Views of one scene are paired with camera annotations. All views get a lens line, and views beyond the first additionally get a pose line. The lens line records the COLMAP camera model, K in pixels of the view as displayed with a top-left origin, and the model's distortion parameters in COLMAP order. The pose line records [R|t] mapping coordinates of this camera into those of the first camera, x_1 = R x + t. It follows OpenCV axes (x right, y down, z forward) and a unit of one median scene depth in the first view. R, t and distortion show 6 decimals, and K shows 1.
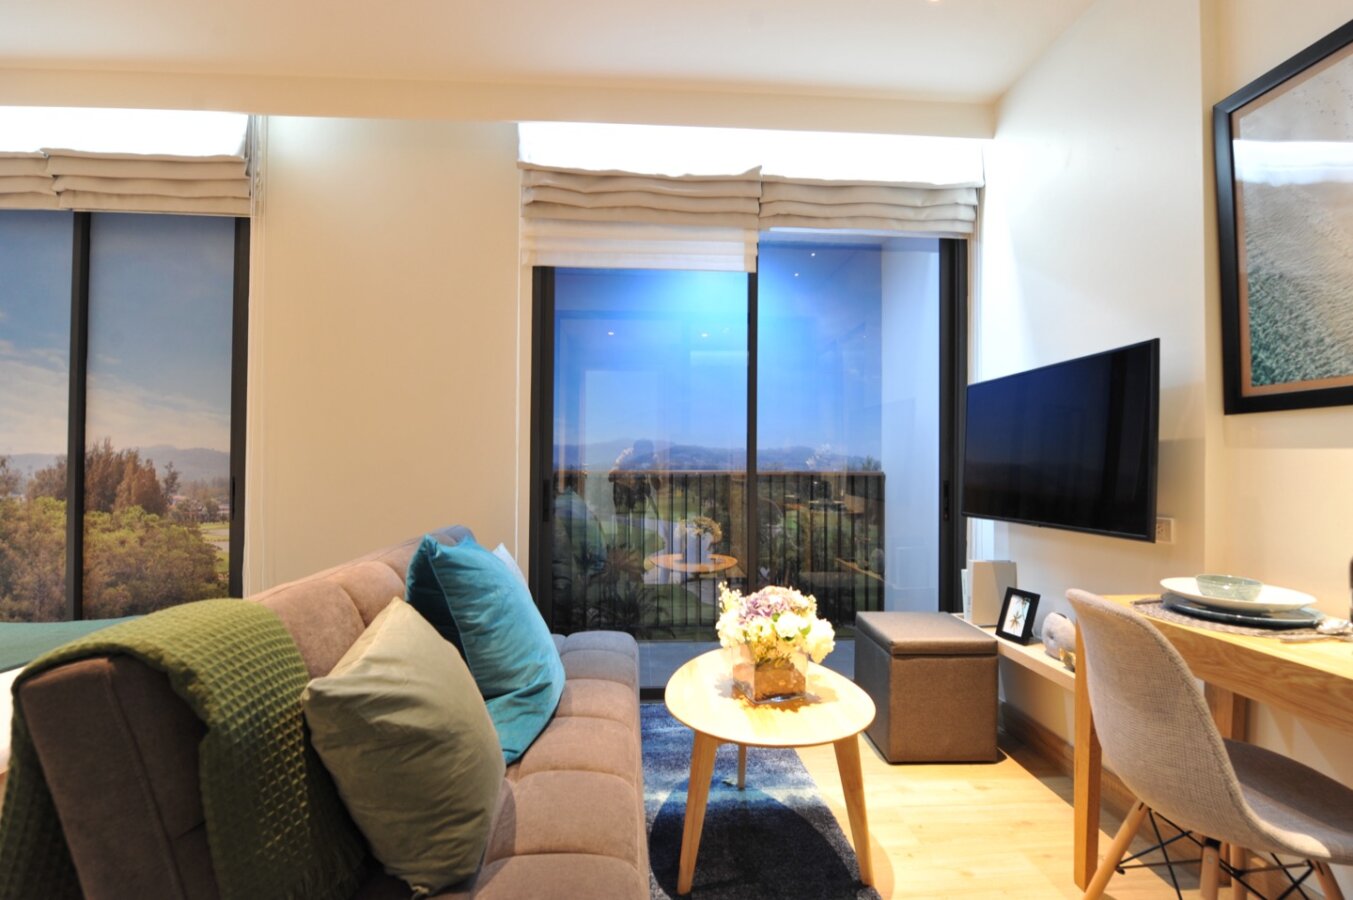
lens RADIAL K [[614.3, 0, 676.5], [0, 614.3, 450.0], [0, 0, 1]] dist [-0.007614, -0.003485]
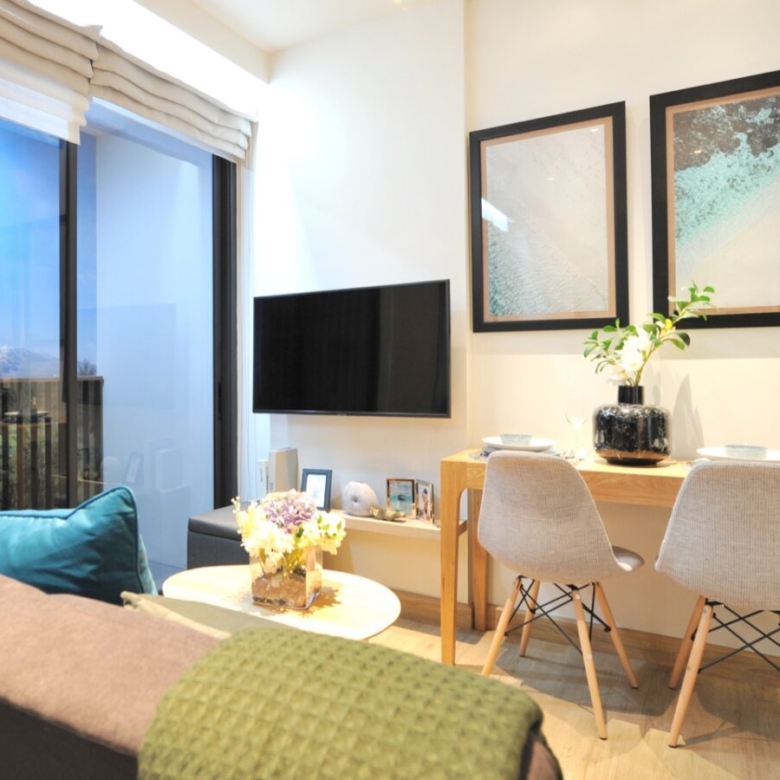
lens RADIAL K [[645.8, 0, 289.3], [0, 645.8, 361.0], [0, 0, 1]] dist [-0.014135, -0.002415]
pose [[0.594828, -0.004902, 0.803838, -0.569468], [-0.004550, 0.999945, 0.009465, 0.000699], [-0.803840, -0.009287, 0.594773, 0.316782]]
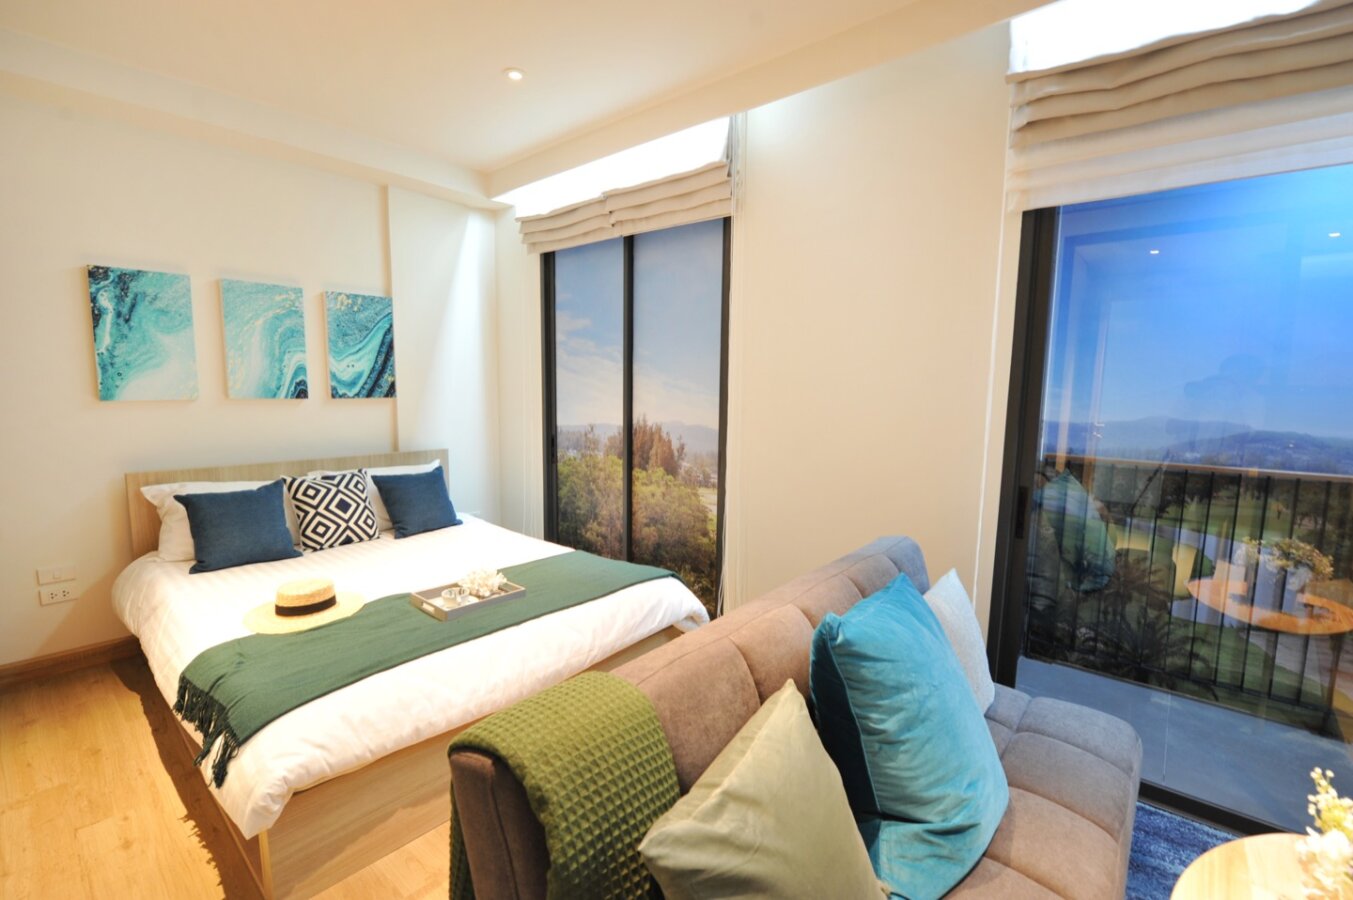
lens RADIAL K [[590.5, 0, 676.5], [0, 590.5, 450.0], [0, 0, 1]] dist [-0.016126, -0.001266]
pose [[0.708745, 0.088040, -0.699950, -0.003421], [0.002465, 0.991867, 0.127253, -0.129882], [0.705461, -0.091915, 0.702764, 0.202503]]
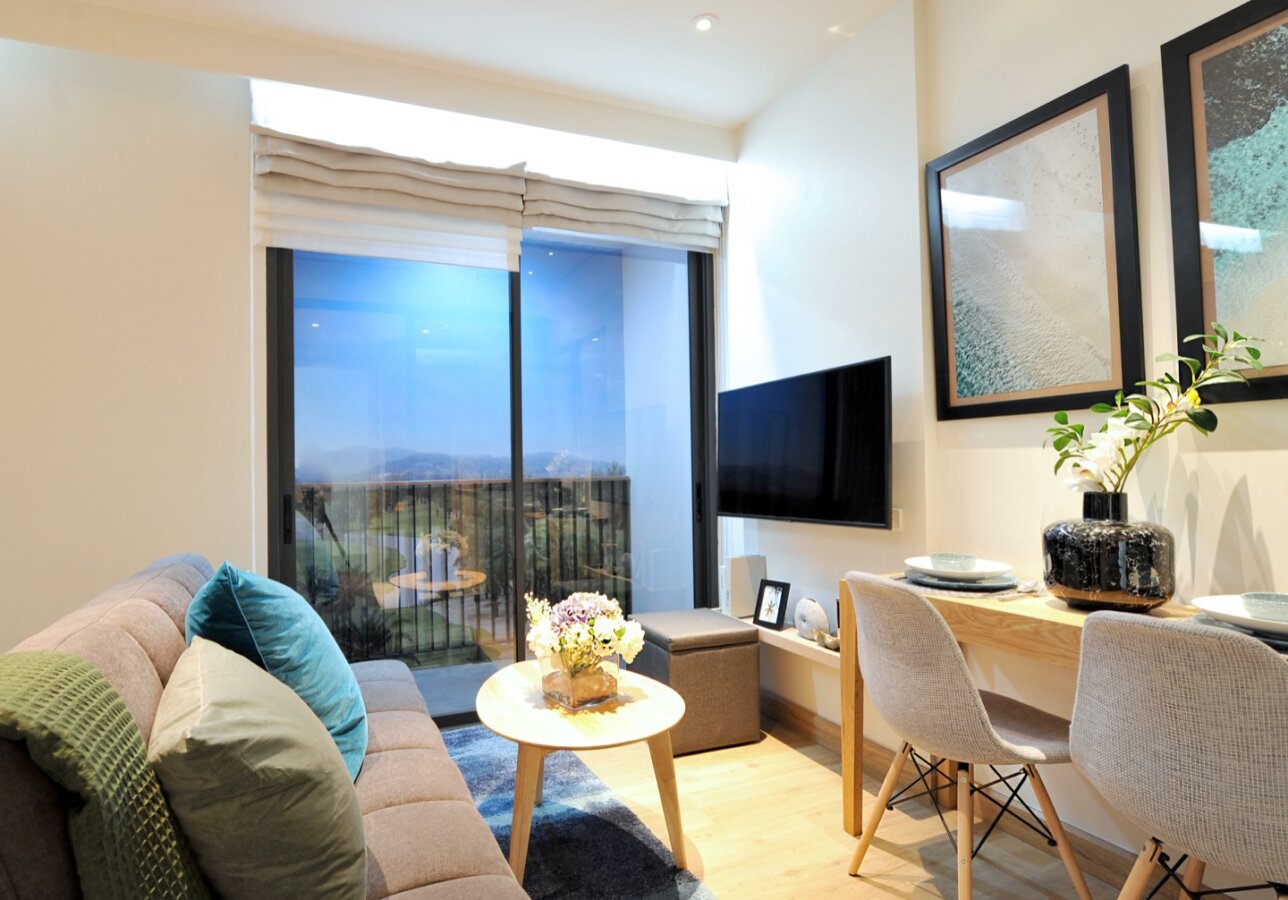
lens RADIAL K [[669.9, 0, 579.1], [0, 669.9, 454.3], [0, 0, 1]] dist [-0.008060, -0.001837]
pose [[0.950088, -0.015516, 0.311595, -0.153312], [0.016659, 0.999861, -0.001005, -0.001613], [-0.311536, 0.006146, 0.950215, -0.031224]]
